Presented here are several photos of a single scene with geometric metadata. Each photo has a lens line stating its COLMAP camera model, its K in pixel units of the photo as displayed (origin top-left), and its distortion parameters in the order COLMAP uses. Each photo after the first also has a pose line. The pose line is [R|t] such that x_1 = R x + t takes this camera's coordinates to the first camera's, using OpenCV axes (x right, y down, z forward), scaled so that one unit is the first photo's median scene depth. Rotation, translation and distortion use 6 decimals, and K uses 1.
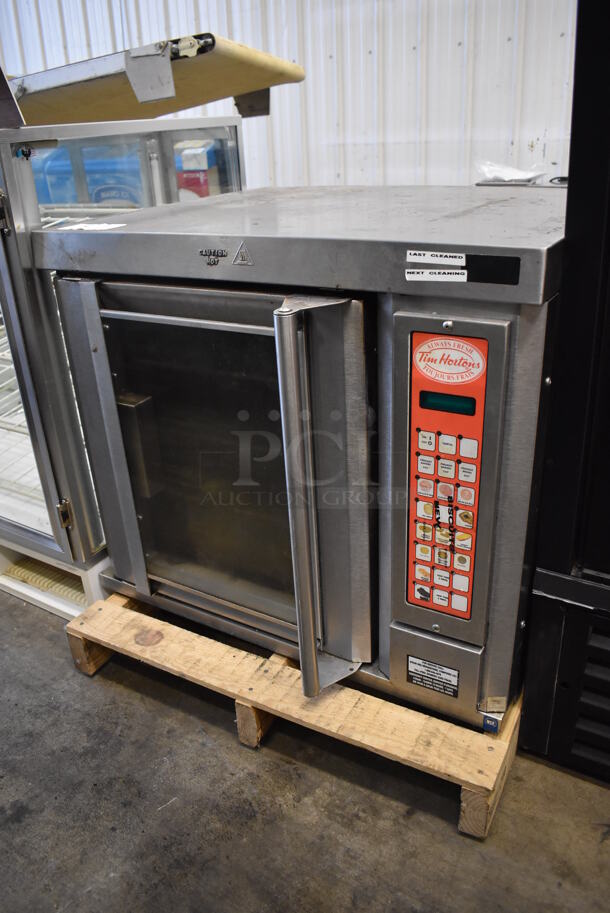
lens RADIAL K [[713.2, 0, 305.0], [0, 713.2, 456.5], [0, 0, 1]] dist [-0.087840, 0.002743]
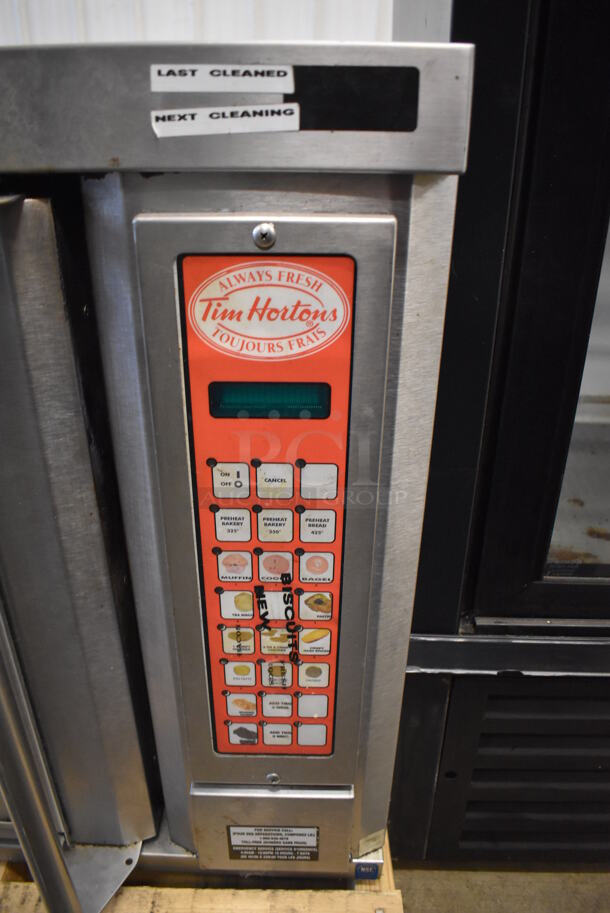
lens RADIAL K [[705.0, 0, 305.0], [0, 705.0, 456.5], [0, 0, 1]] dist [-0.101304, 0.013043]
pose [[0.865619, -0.185899, 0.464915, -0.008248], [0.164099, 0.982569, 0.087351, -0.069976], [-0.473050, 0.000680, 0.881036, 0.523730]]
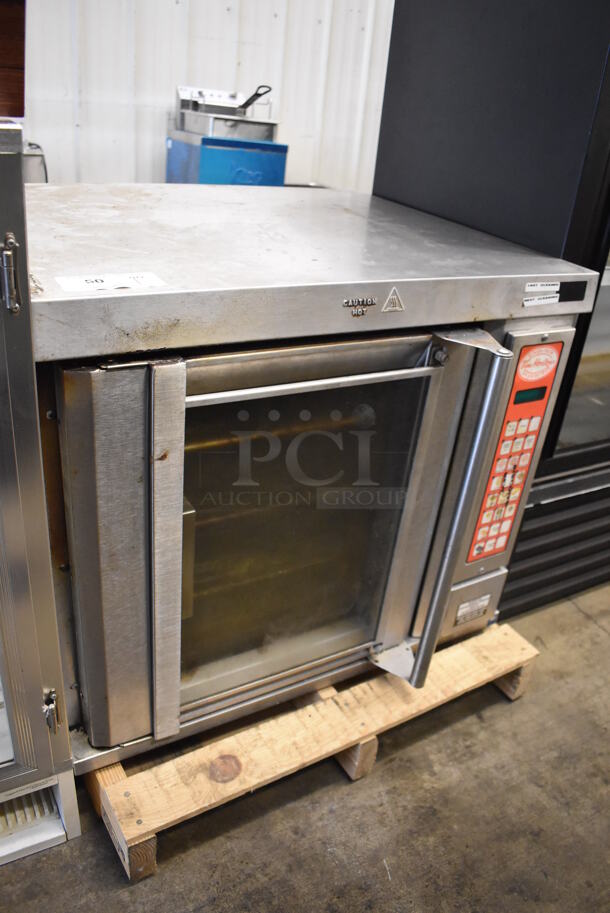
lens RADIAL K [[705.0, 0, 305.0], [0, 705.0, 456.5], [0, 0, 1]] dist [-0.101304, 0.013043]
pose [[0.478204, -0.328803, 0.814377, -0.981065], [0.257864, 0.938970, 0.227688, -0.336366], [-0.839539, 0.101117, 0.533806, 0.627412]]
